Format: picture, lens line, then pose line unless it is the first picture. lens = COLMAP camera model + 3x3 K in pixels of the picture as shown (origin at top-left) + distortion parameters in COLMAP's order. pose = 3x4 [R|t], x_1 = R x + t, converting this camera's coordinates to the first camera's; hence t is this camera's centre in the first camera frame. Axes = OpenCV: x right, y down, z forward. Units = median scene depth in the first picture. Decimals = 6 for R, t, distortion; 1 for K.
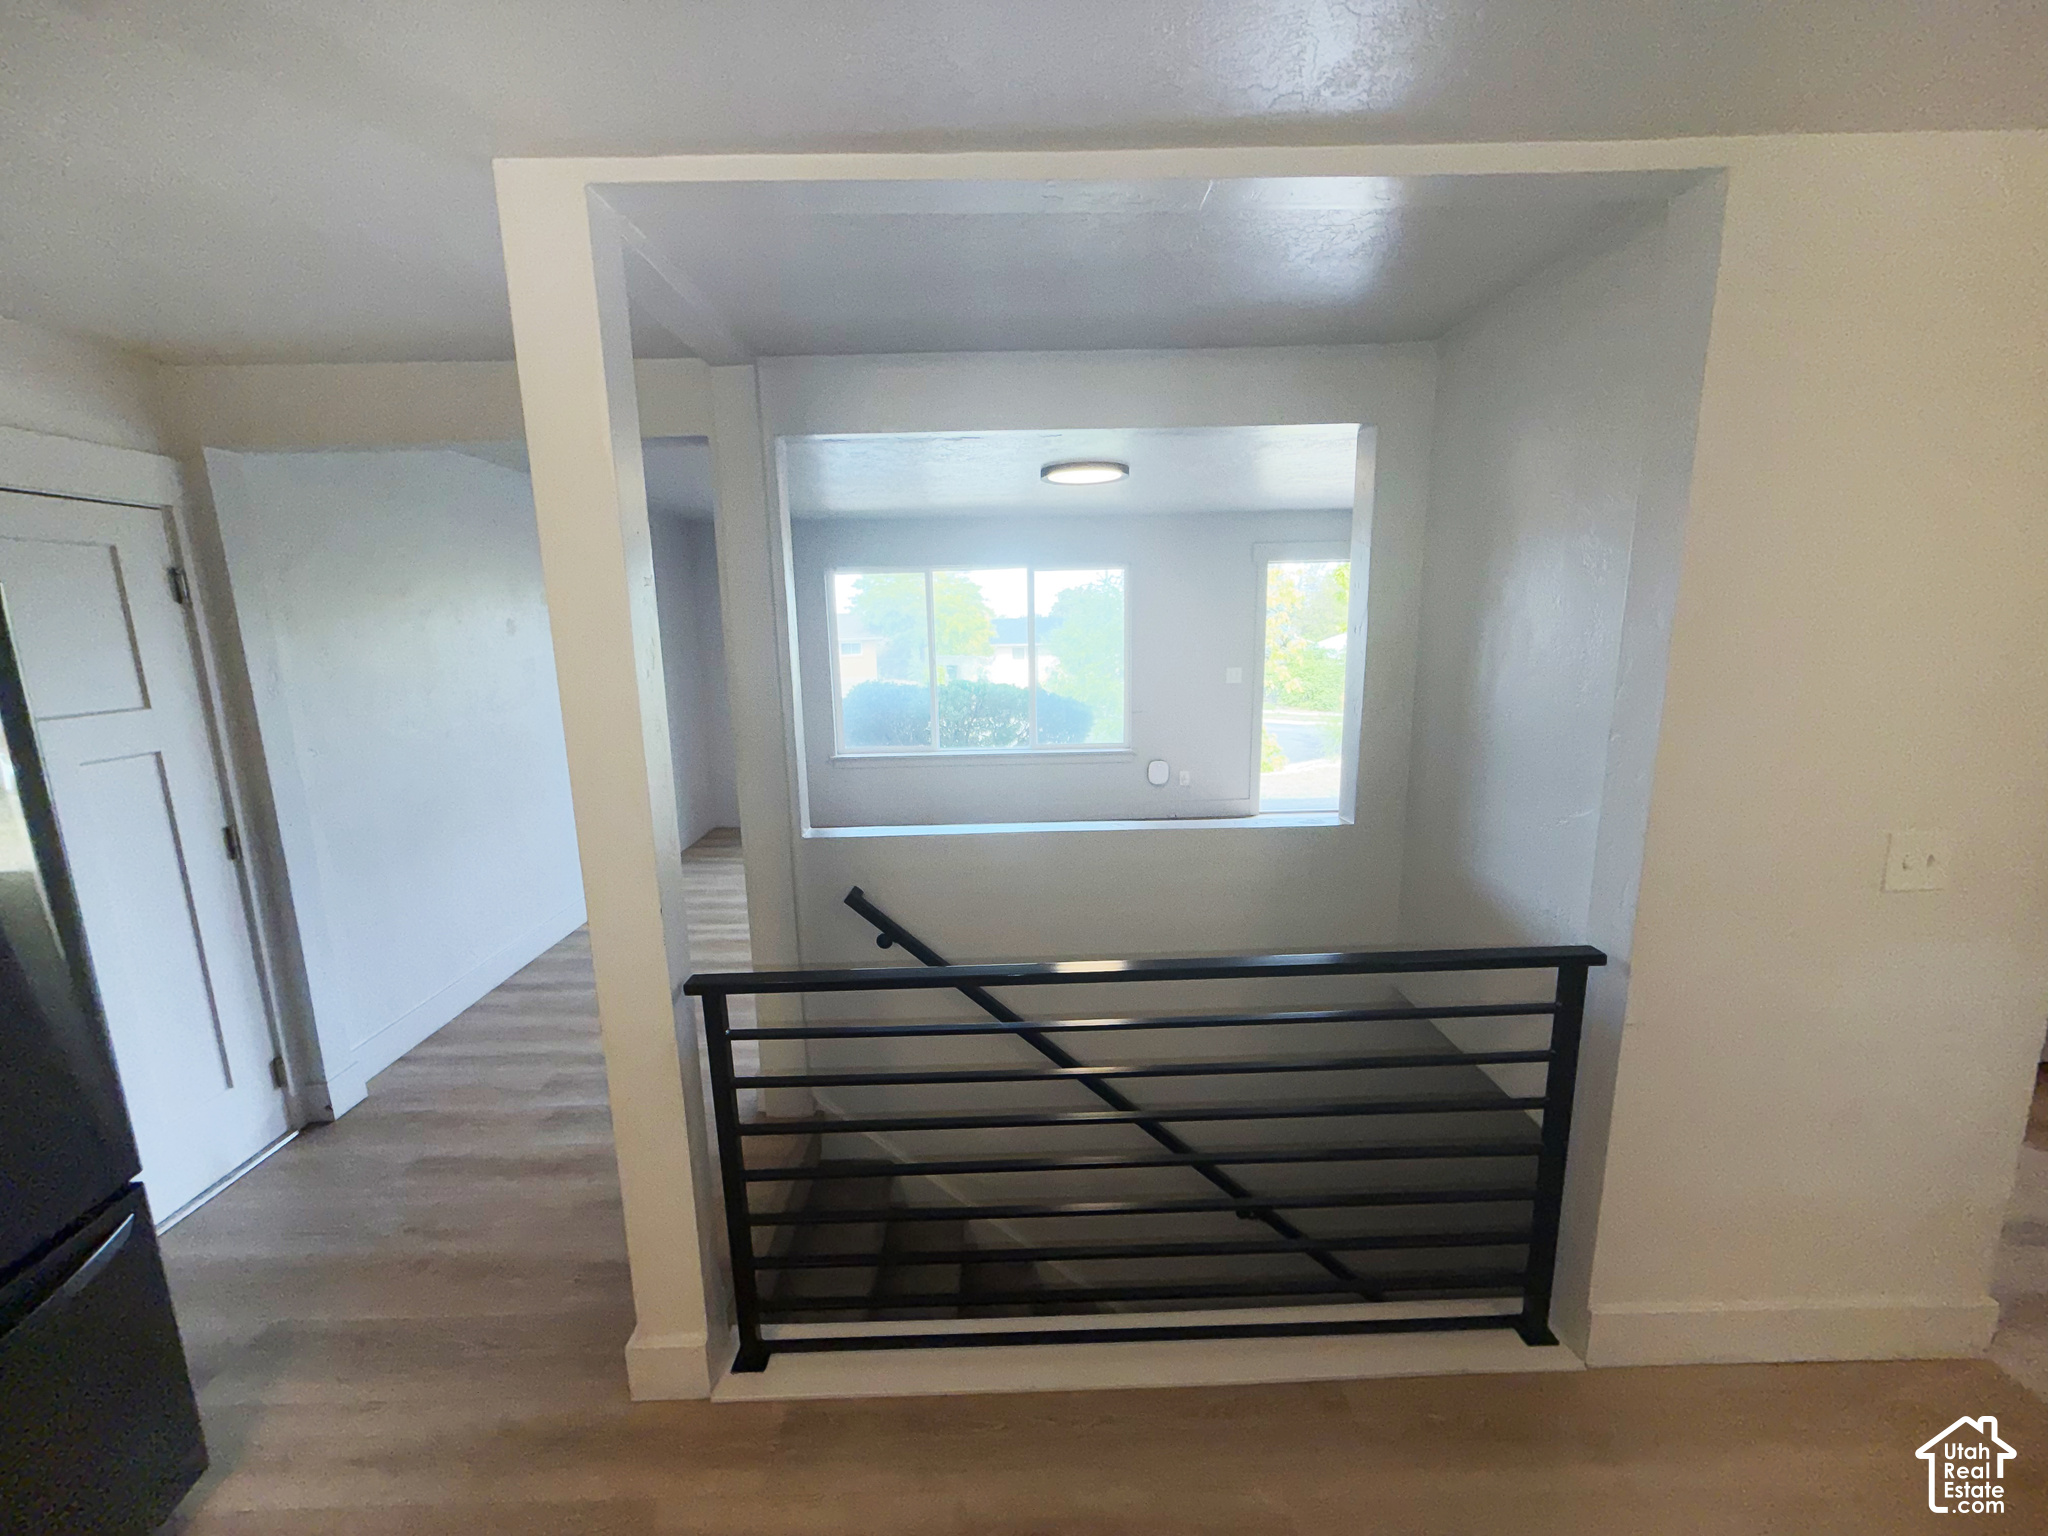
lens RADIAL K [[818.0, 0, 1034.9], [0, 818.0, 765.5], [0, 0, 1]] dist [0.000239, 0.000254]
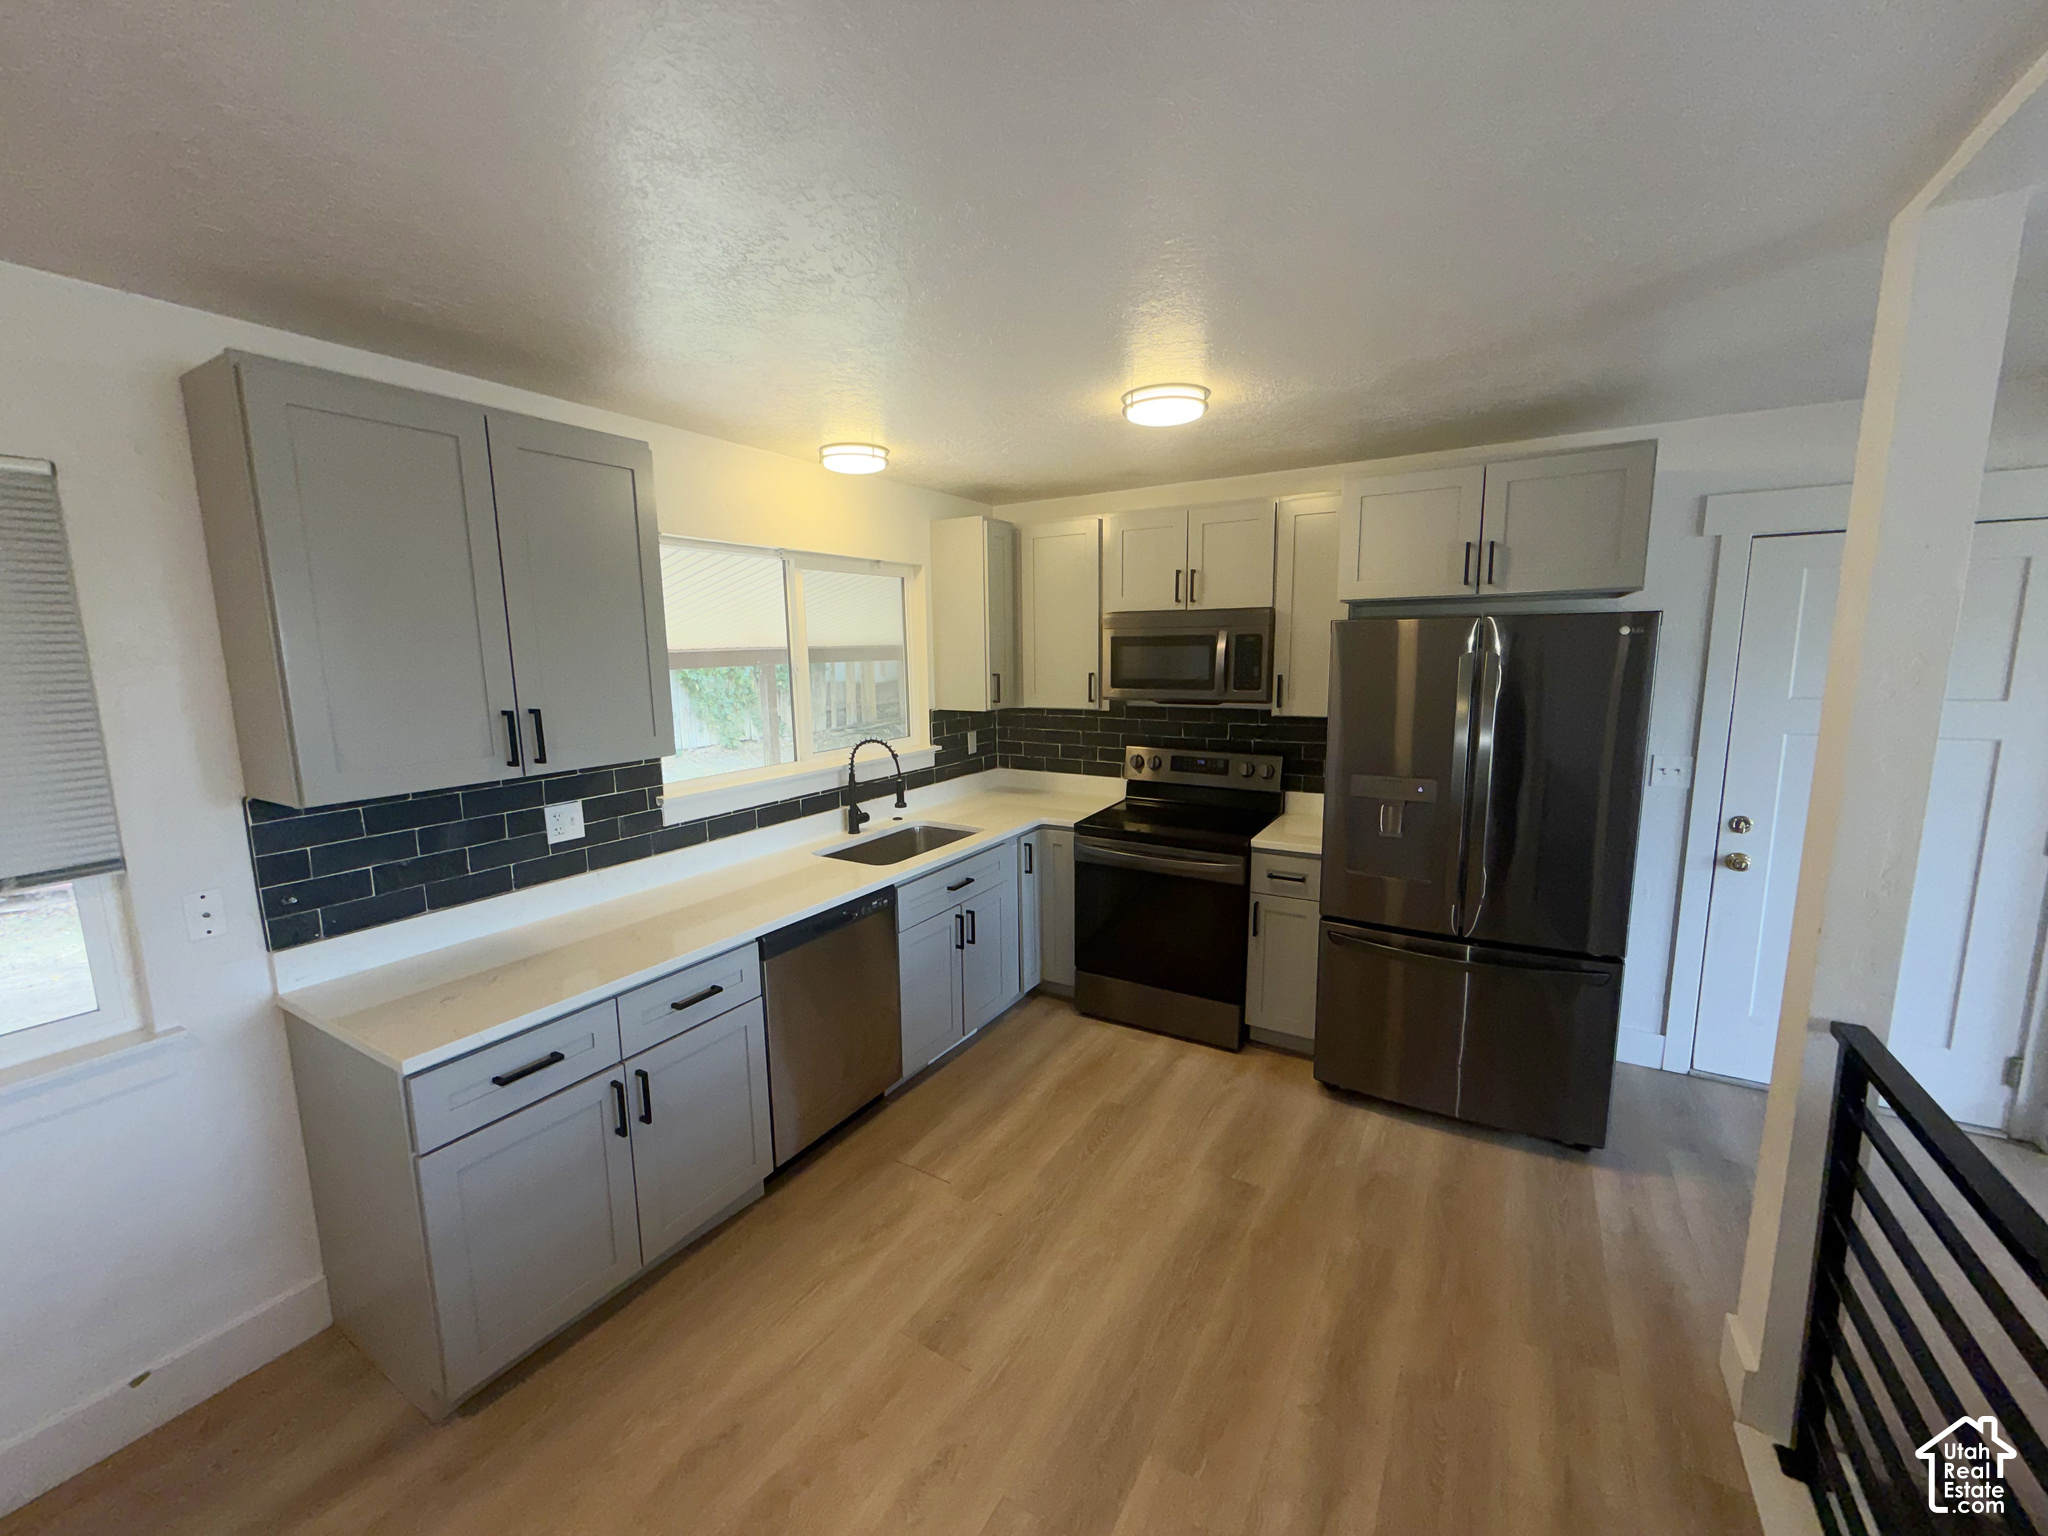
lens RADIAL K [[818.0, 0, 1023.3], [0, 818.0, 771.3], [0, 0, 1]] dist [0.000239, 0.000254]
pose [[-0.535549, 0.149345, -0.831194, 0.528482], [-0.132751, 0.957115, 0.257503, -0.080041], [0.834005, 0.248248, -0.492756, 0.402921]]
